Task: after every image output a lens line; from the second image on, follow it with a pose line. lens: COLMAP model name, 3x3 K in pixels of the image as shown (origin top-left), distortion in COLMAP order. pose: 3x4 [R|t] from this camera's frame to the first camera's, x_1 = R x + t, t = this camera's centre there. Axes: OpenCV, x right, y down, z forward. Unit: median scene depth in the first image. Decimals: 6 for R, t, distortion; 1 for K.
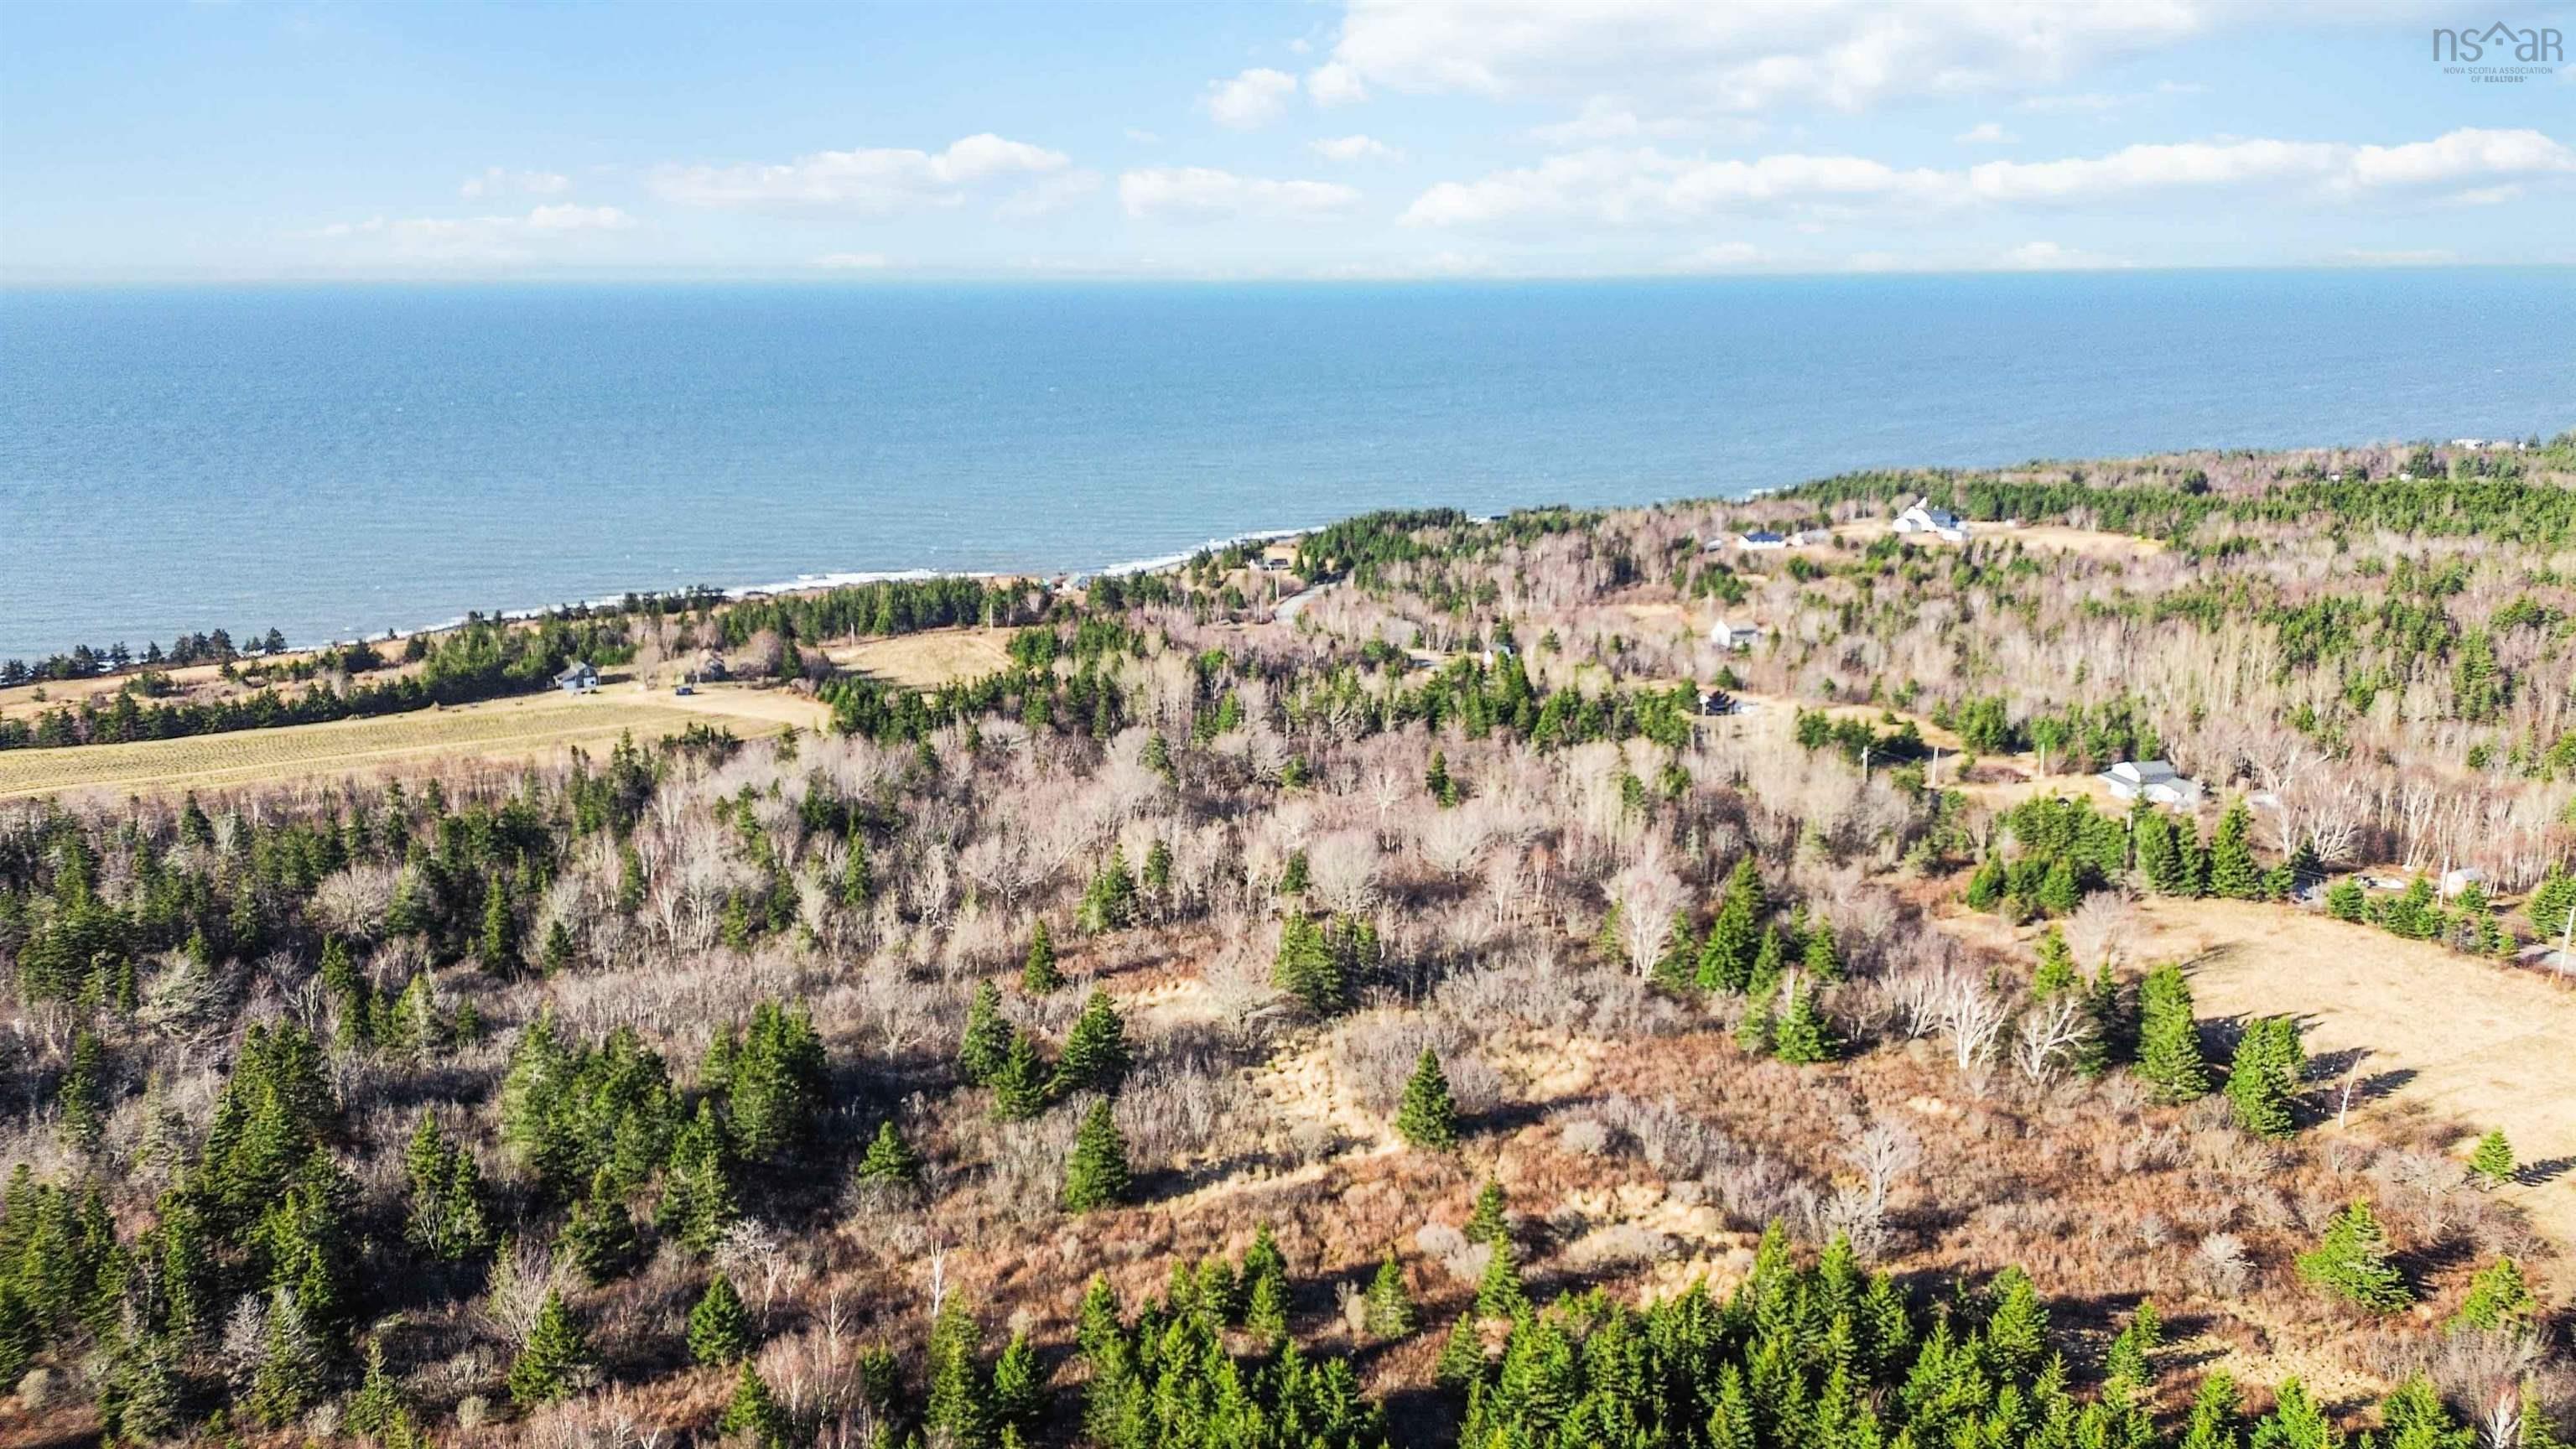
lens RADIAL K [[1788.8, 0, 1288.0], [0, 1788.8, 724.5], [0, 0, 1]] dist [0.093645, -0.111091]
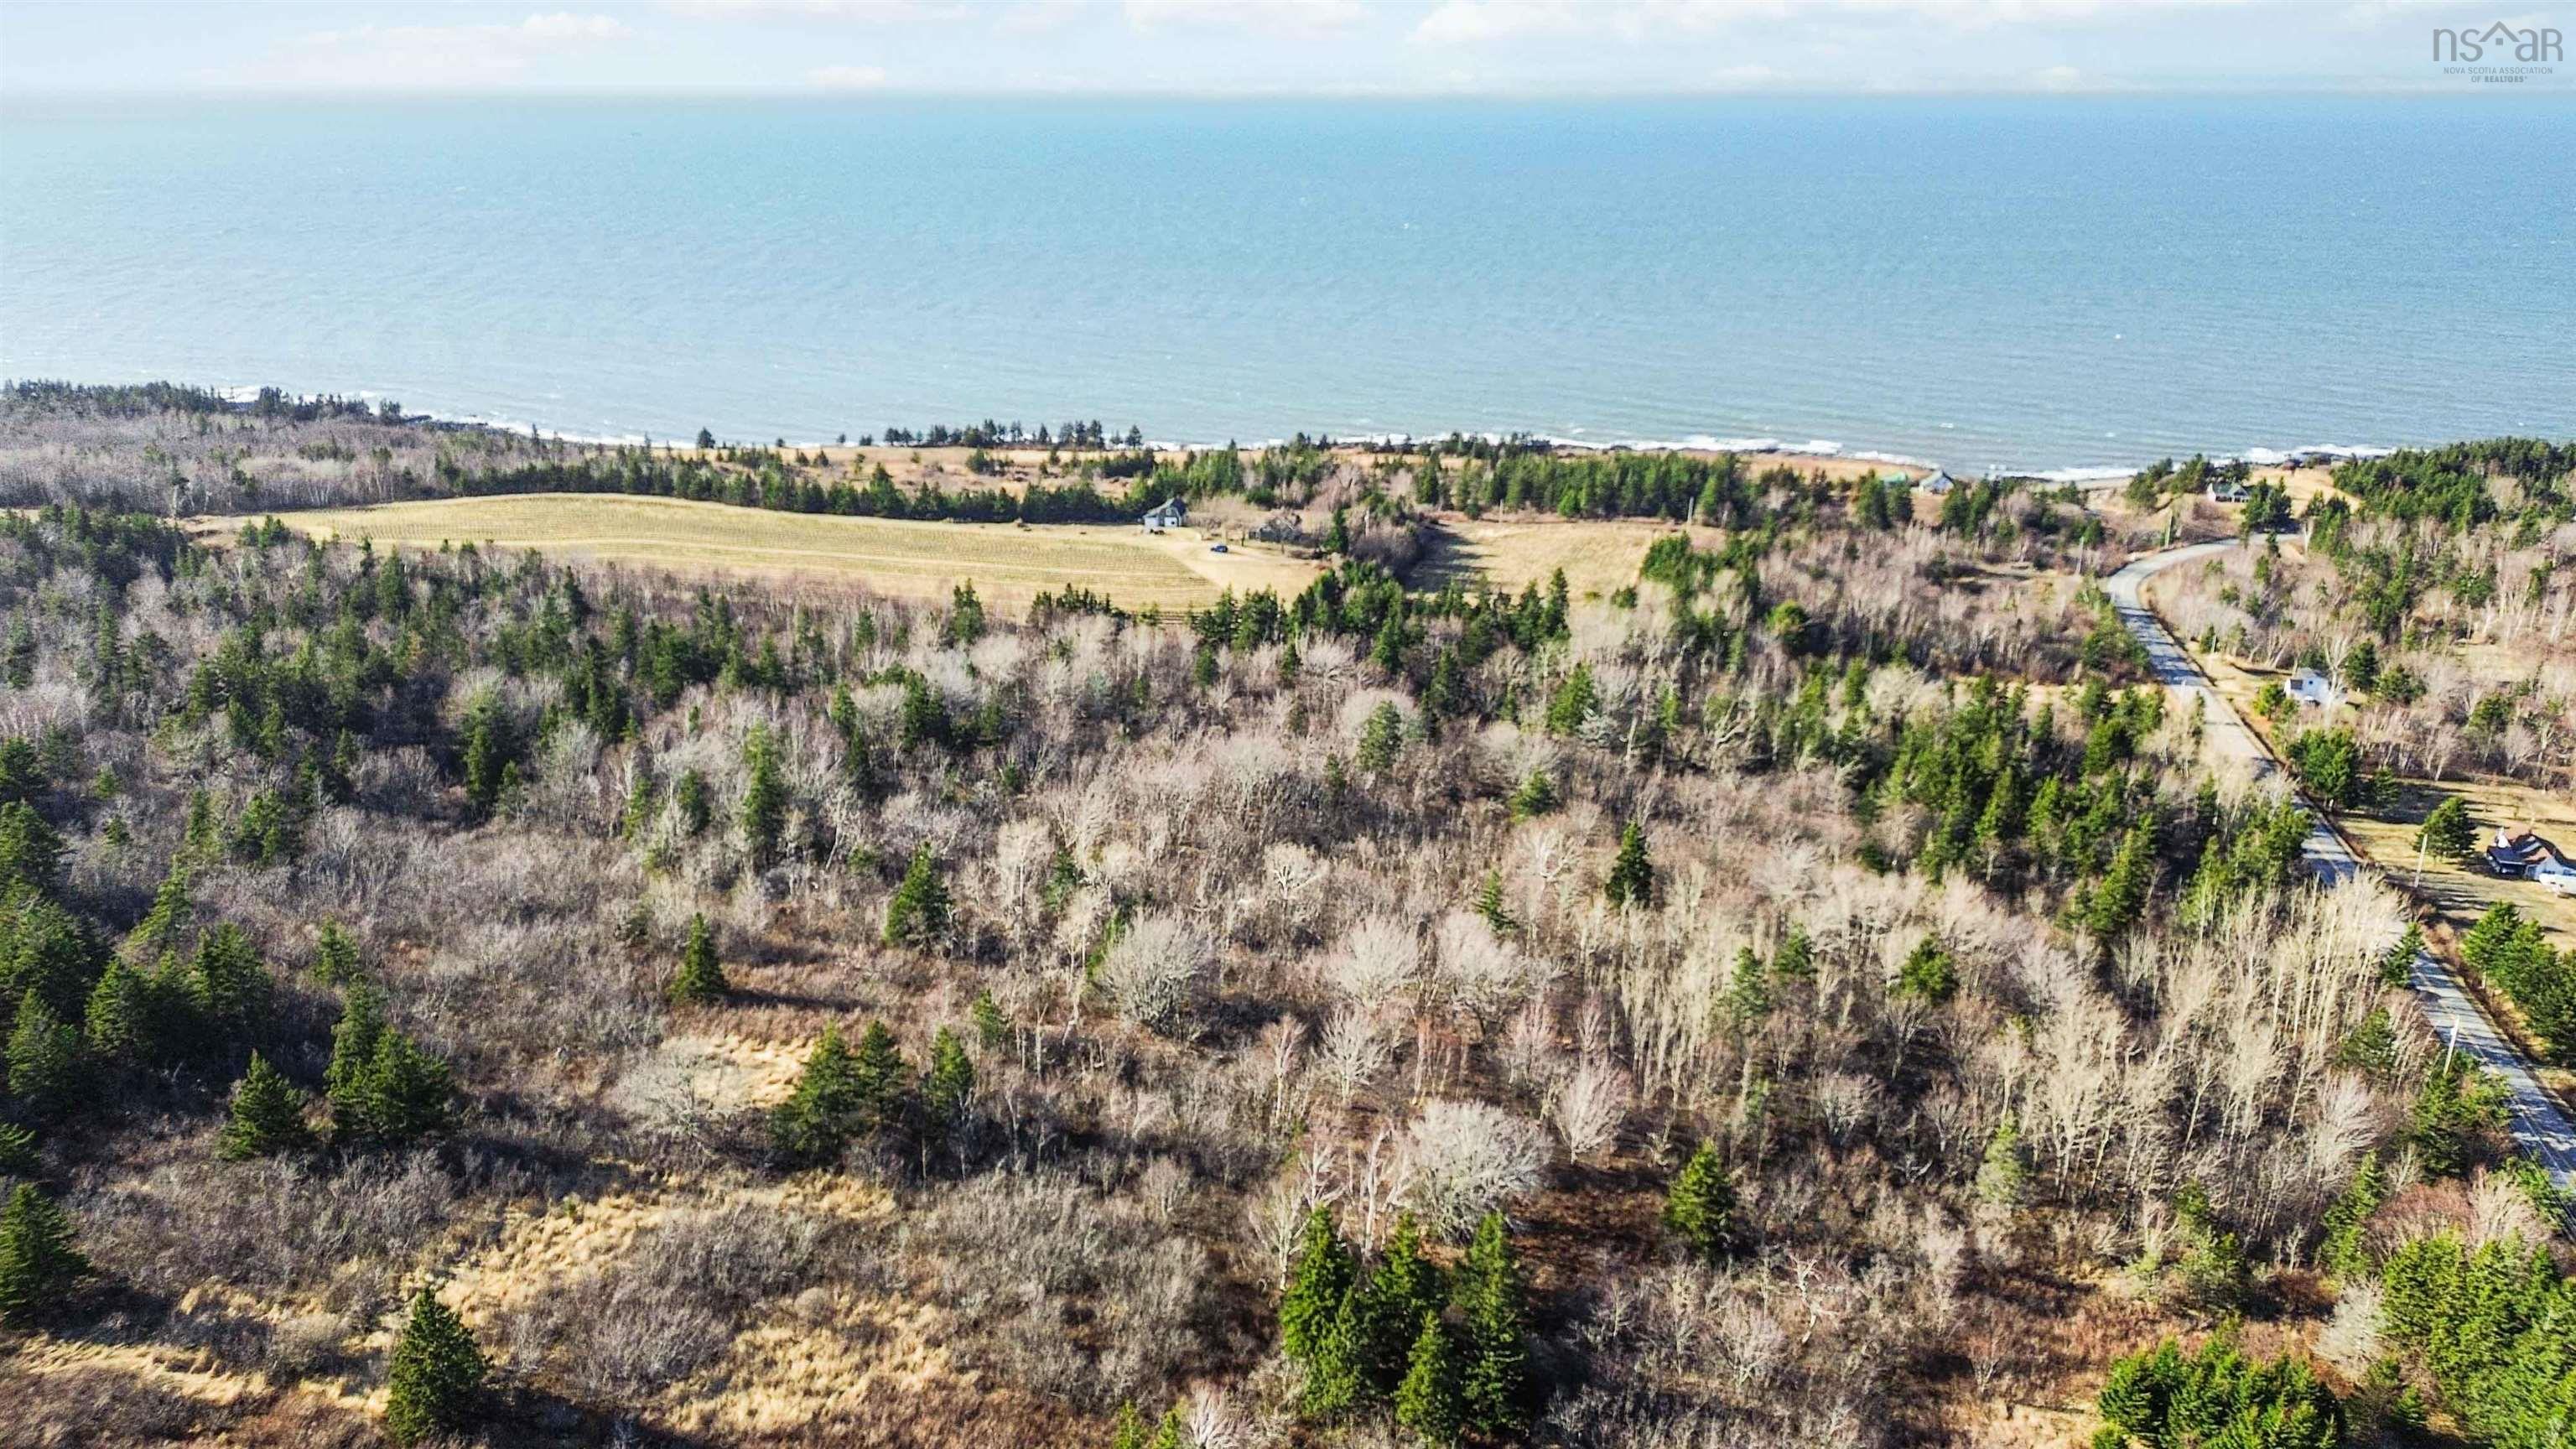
lens RADIAL K [[1828.0, 0, 1295.3], [0, 1828.0, 729.5], [0, 0, 1]] dist [0.078145, -0.068908]
pose [[0.759780, 0.222877, -0.610787, 0.686815], [-0.166609, 0.974784, 0.148449, -0.169770], [0.628471, -0.011026, 0.777755, 0.663232]]
